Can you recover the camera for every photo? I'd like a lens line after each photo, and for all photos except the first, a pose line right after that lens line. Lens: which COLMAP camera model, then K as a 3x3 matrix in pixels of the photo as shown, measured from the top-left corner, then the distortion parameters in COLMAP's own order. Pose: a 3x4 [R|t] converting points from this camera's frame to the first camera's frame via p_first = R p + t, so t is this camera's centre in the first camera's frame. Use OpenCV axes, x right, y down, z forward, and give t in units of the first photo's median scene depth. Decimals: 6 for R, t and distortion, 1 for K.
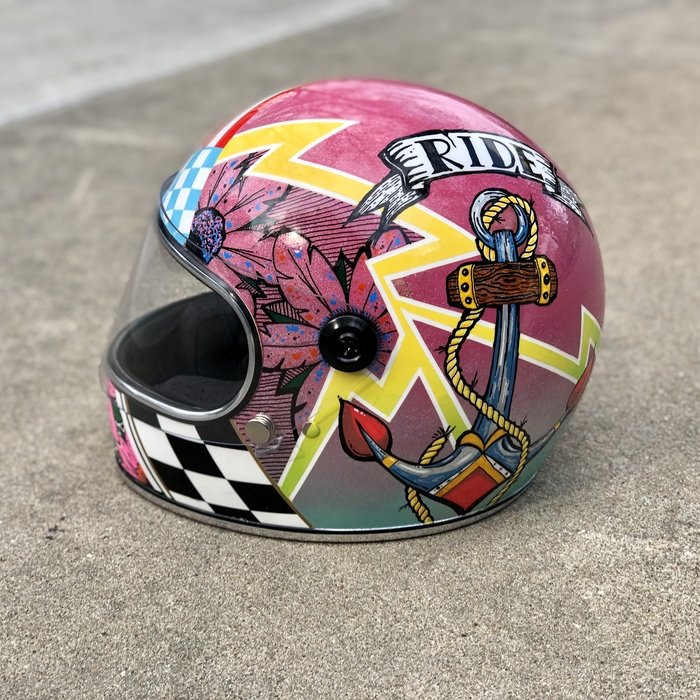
lens RADIAL K [[1312.3, 0, 353.7], [0, 1312.3, 348.2], [0, 0, 1]] dist [0.027907, 0.022050]
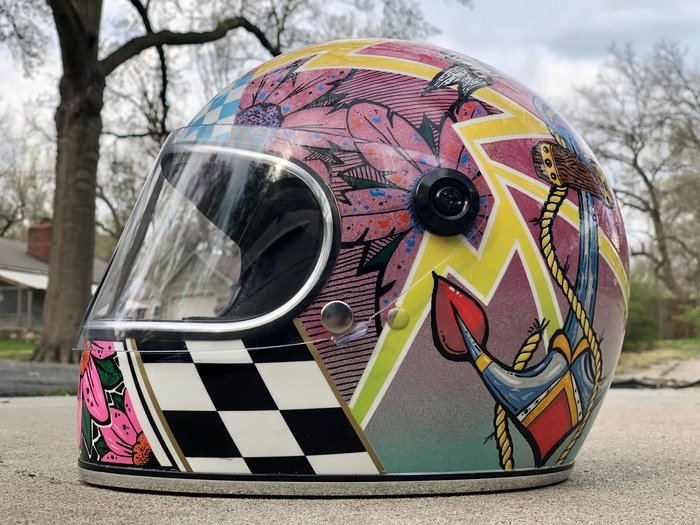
lens RADIAL K [[1073.0, 0, 350.5], [0, 1073.0, 262.5], [0, 0, 1]] dist [-0.024646, 0.054606]
pose [[0.949586, 0.047846, 0.309835, -0.277715], [0.110898, 0.873127, -0.474712, 0.355879], [-0.293239, 0.485139, 0.823803, 0.427688]]
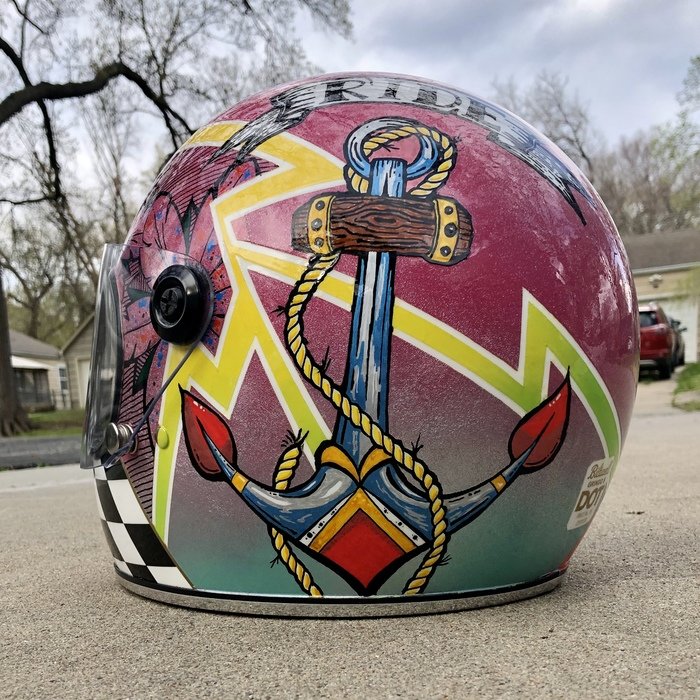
lens RADIAL K [[880.4, 0, 353.0], [0, 880.4, 551.3], [0, 0, 1]] dist [0.203838, 0.059299]
pose [[0.851033, 0.047721, -0.522939, 0.367519], [-0.185800, 0.958805, -0.214875, 0.229800], [0.491142, 0.280028, 0.824842, 0.620803]]
